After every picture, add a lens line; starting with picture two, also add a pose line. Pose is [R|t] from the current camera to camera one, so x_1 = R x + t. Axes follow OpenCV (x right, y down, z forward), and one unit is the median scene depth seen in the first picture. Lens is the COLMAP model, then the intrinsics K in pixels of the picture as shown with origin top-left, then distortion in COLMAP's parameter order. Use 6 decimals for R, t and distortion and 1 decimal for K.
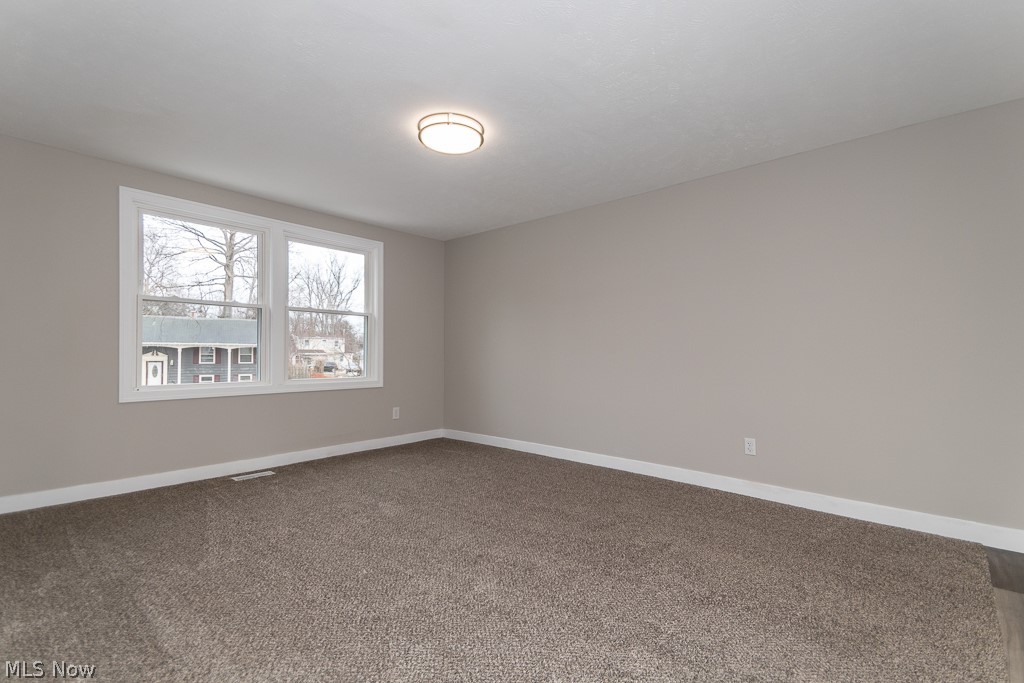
lens RADIAL K [[468.4, 0, 511.0], [0, 468.4, 352.6], [0, 0, 1]] dist [0.084549, -0.033807]
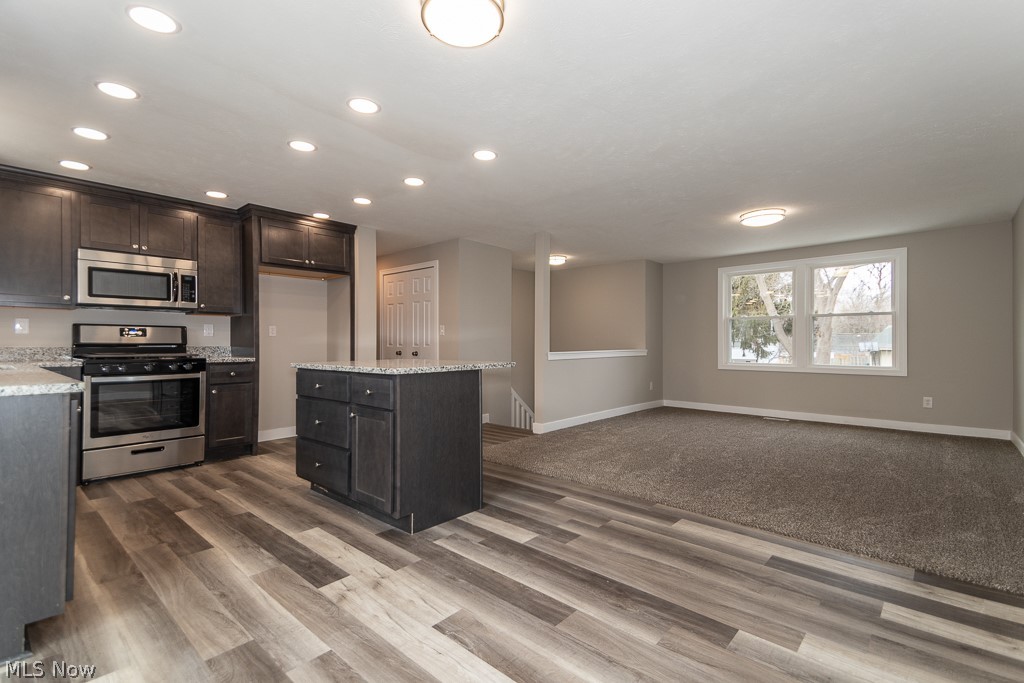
lens RADIAL K [[462.3, 0, 512.0], [0, 462.3, 341.5], [0, 0, 1]] dist [0.079012, -0.030946]
pose [[-0.011796, -0.007070, -0.999905, 0.563248], [0.003257, 0.999969, -0.007109, -0.002724], [0.999925, -0.003340, -0.011773, 0.039052]]
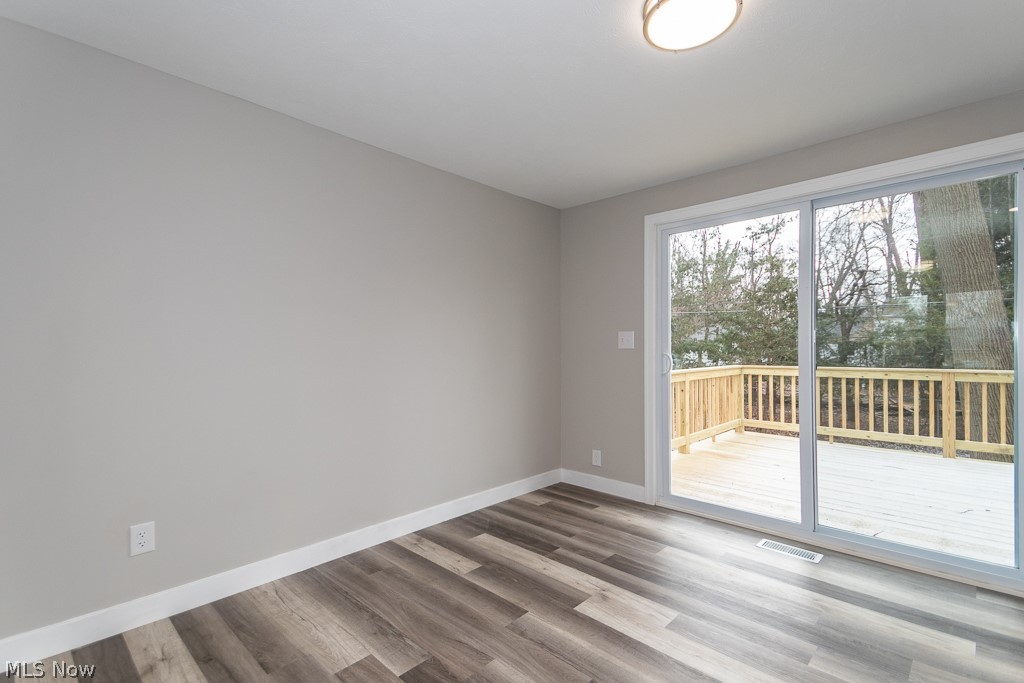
lens RADIAL K [[468.4, 0, 511.0], [0, 468.4, 352.6], [0, 0, 1]] dist [0.084549, -0.033807]
pose [[0.036028, -0.013616, 0.999258, 0.119503], [0.004156, 0.999901, 0.013475, -0.016460], [-0.999342, 0.003668, 0.036081, 0.084453]]
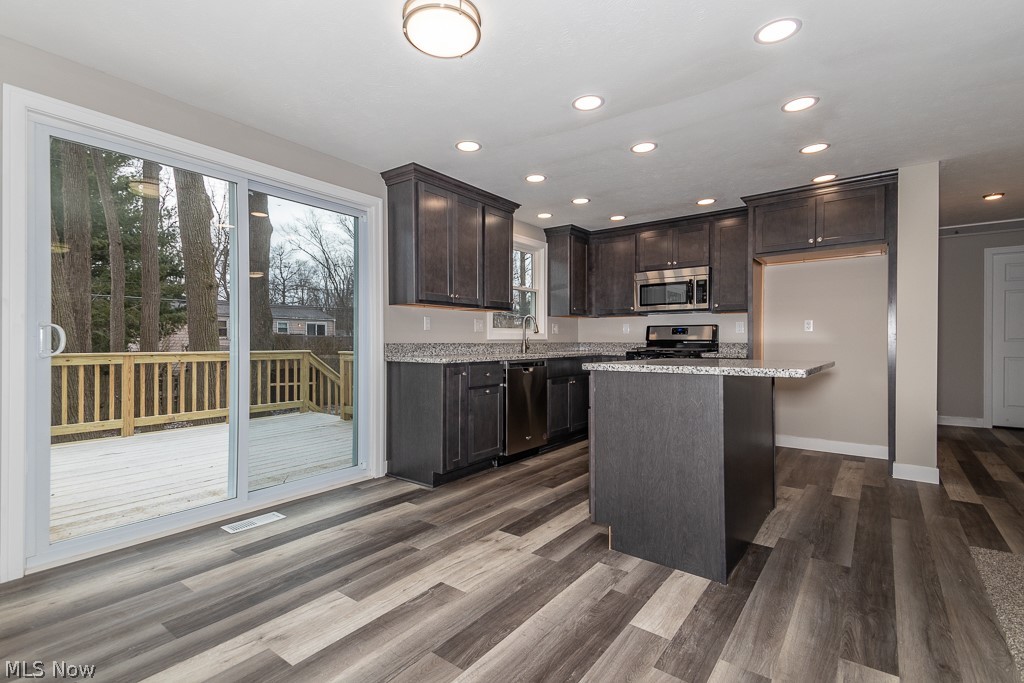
lens RADIAL K [[478.4, 0, 508.3], [0, 478.4, 339.9], [0, 0, 1]] dist [0.085771, -0.031880]
pose [[-0.996887, -0.007996, -0.078435, 0.319889], [-0.007449, 0.999946, -0.007265, 0.000823], [0.078488, -0.006658, -0.996893, 0.269377]]
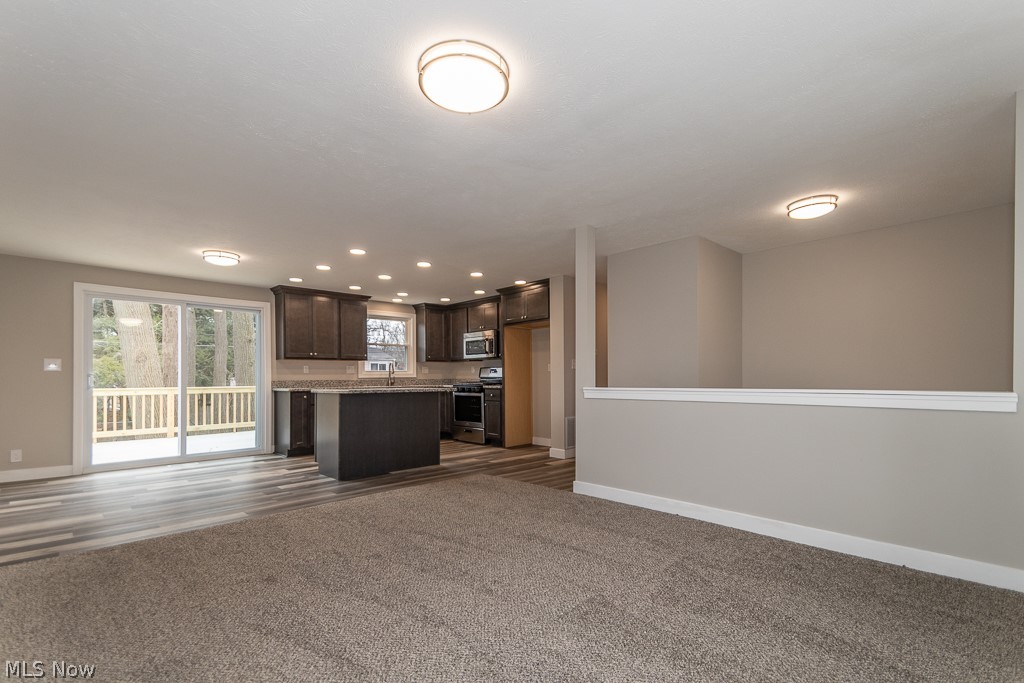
lens RADIAL K [[476.2, 0, 510.3], [0, 476.2, 371.3], [0, 0, 1]] dist [0.087330, -0.026545]
pose [[-0.996879, 0.002113, 0.078915, -0.094245], [0.000816, 0.999864, -0.016467, -0.001016], [-0.078939, -0.016351, -0.996745, 0.625737]]
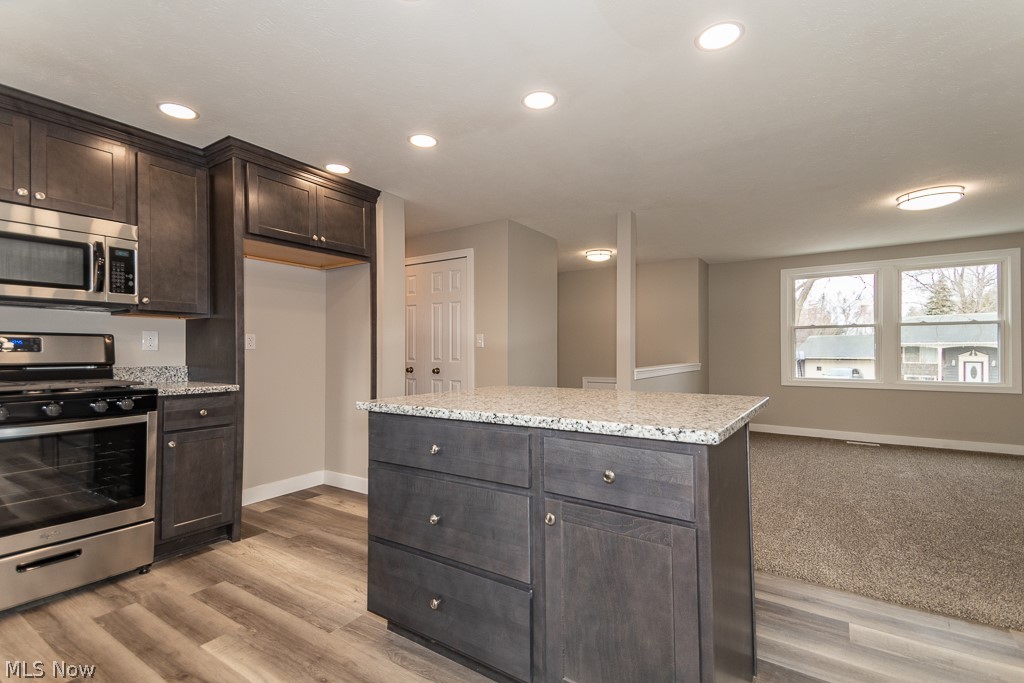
lens RADIAL K [[463.3, 0, 509.4], [0, 463.3, 349.5], [0, 0, 1]] dist [0.095493, -0.036866]
pose [[0.130442, -0.010133, -0.991404, 0.381470], [0.006150, 0.999937, -0.009411, -0.010310], [0.991437, -0.004870, 0.130496, -0.121755]]
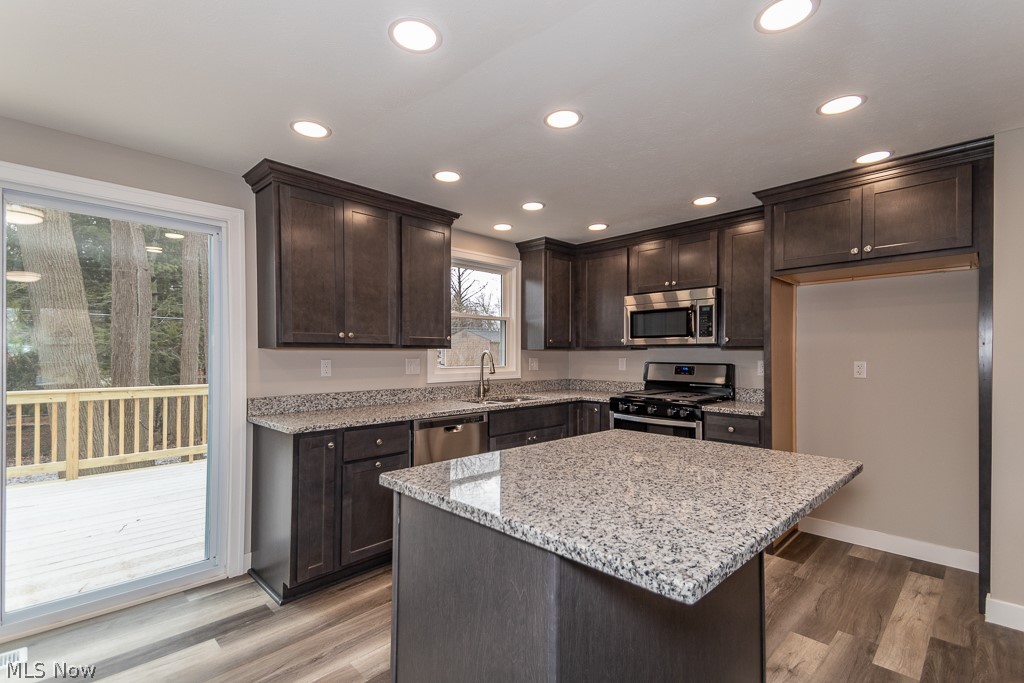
lens RADIAL K [[468.4, 0, 511.0], [0, 468.4, 352.6], [0, 0, 1]] dist [0.084549, -0.033807]
pose [[-0.998388, -0.009033, 0.056038, 0.185250], [-0.009470, 0.999927, -0.007528, -0.032186], [-0.055966, -0.008046, -0.998400, 0.136159]]
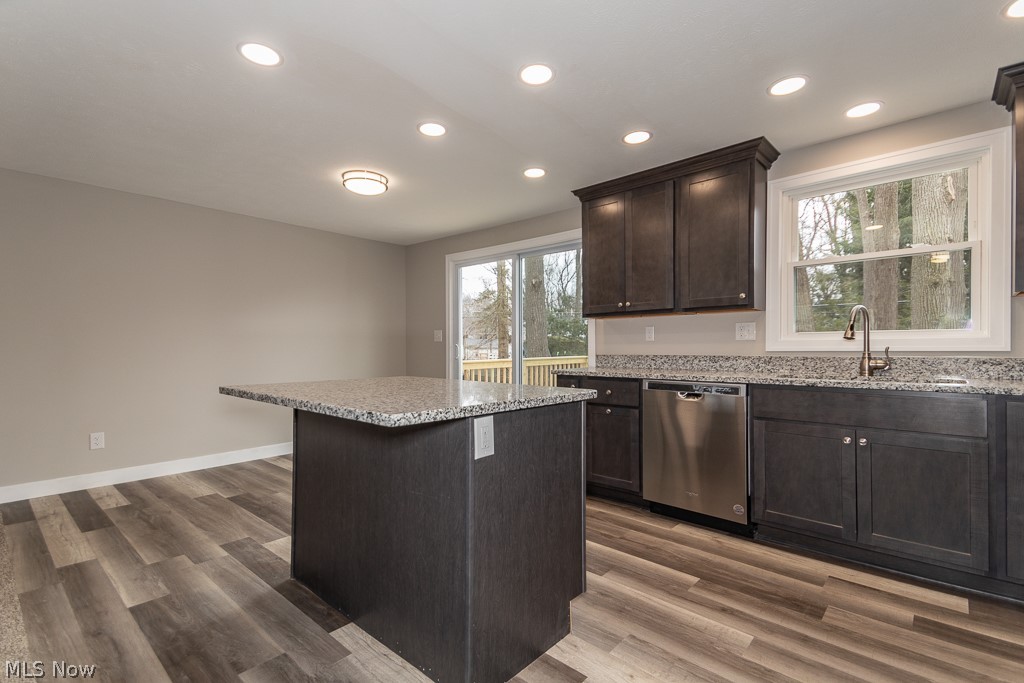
lens RADIAL K [[468.4, 0, 511.0], [0, 468.4, 352.6], [0, 0, 1]] dist [0.084549, -0.033807]
pose [[0.010619, -0.019095, 0.999761, -0.109099], [0.001293, 0.999817, 0.019082, -0.010645], [-0.999943, 0.001090, 0.010642, -0.126642]]
